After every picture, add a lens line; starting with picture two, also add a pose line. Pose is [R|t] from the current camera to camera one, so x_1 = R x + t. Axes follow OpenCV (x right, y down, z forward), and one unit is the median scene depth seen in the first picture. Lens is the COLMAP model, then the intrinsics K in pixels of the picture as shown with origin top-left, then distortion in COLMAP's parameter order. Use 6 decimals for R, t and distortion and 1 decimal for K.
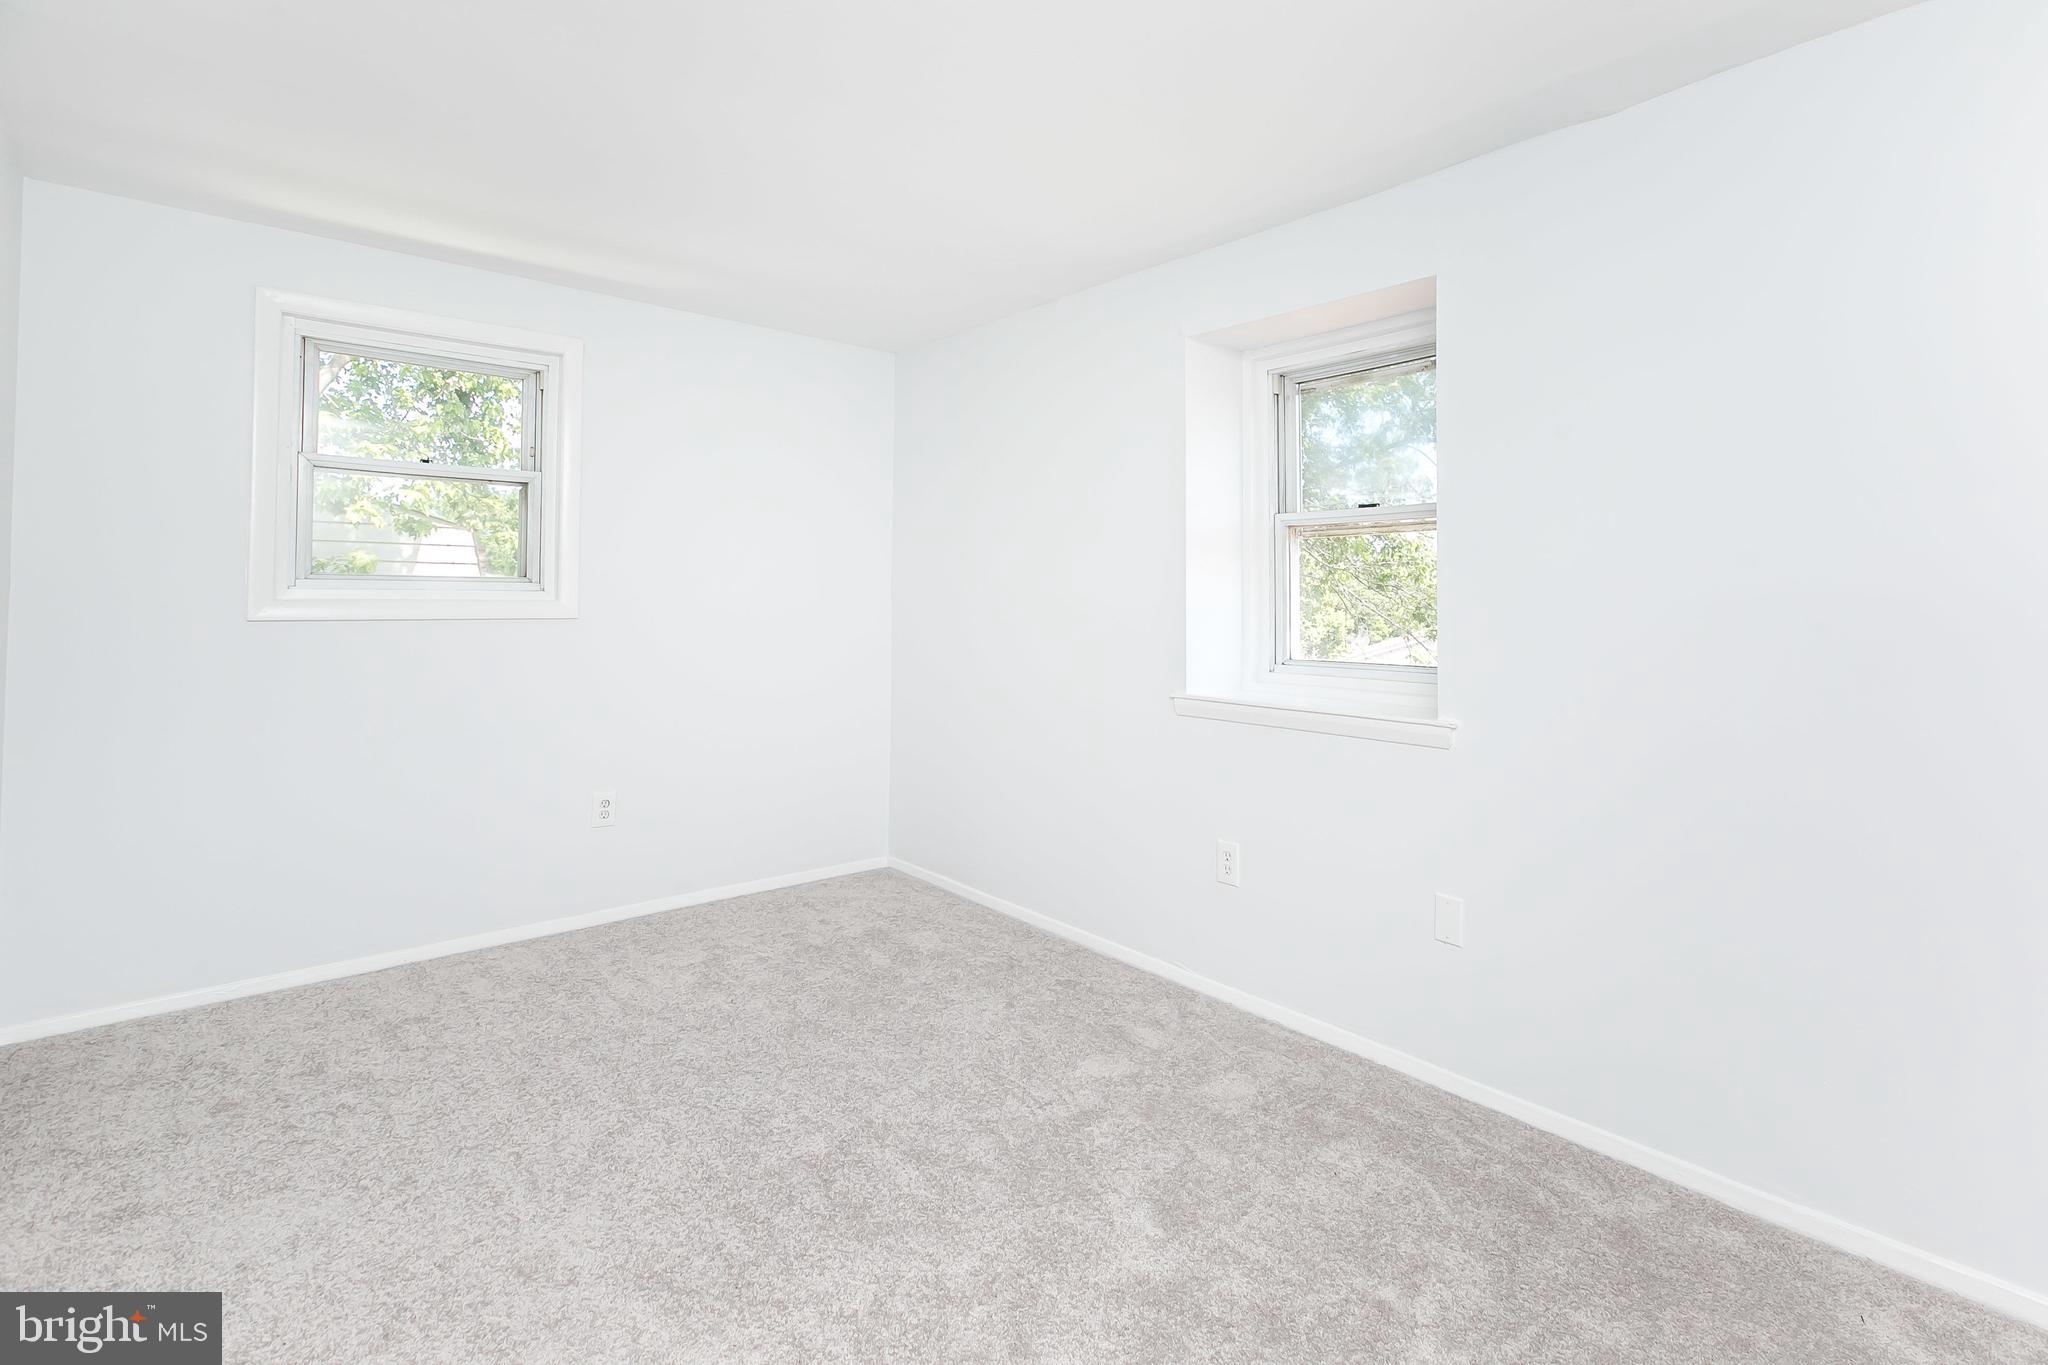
lens RADIAL K [[951.6, 0, 1023.0], [0, 951.6, 602.9], [0, 0, 1]] dist [0.002591, 0.000523]
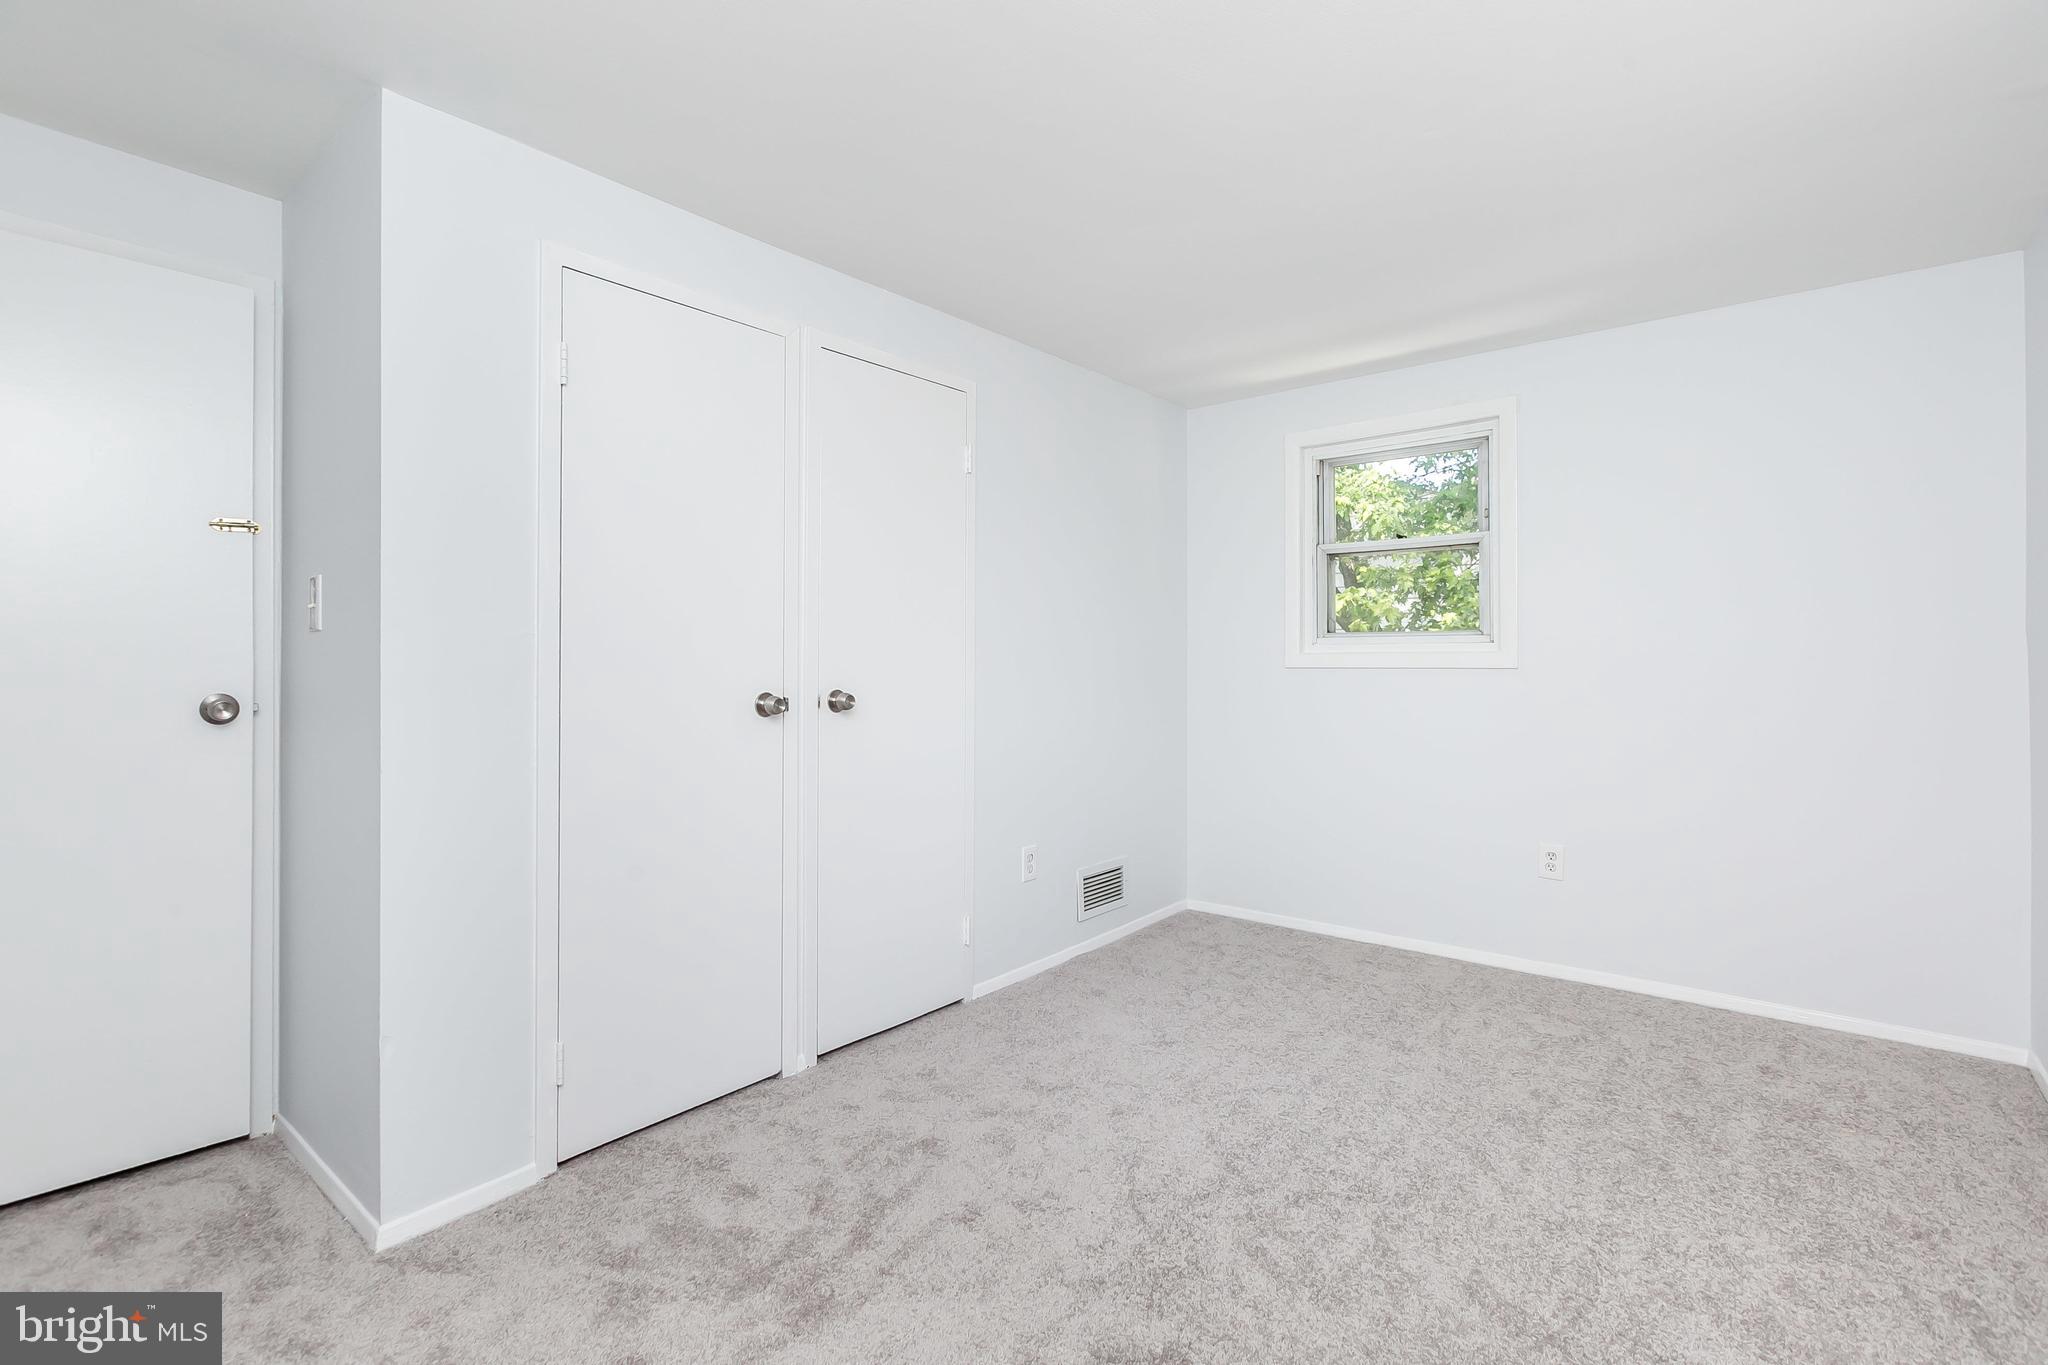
lens RADIAL K [[926.0, 0, 1024.0], [0, 926.0, 663.5], [0, 0, 1]] dist [0.000996, 0.000038]
pose [[0.198002, 0.001970, -0.980200, 0.497662], [0.006410, 0.999974, 0.003305, 0.004987], [0.980181, -0.006937, 0.197985, 0.340730]]
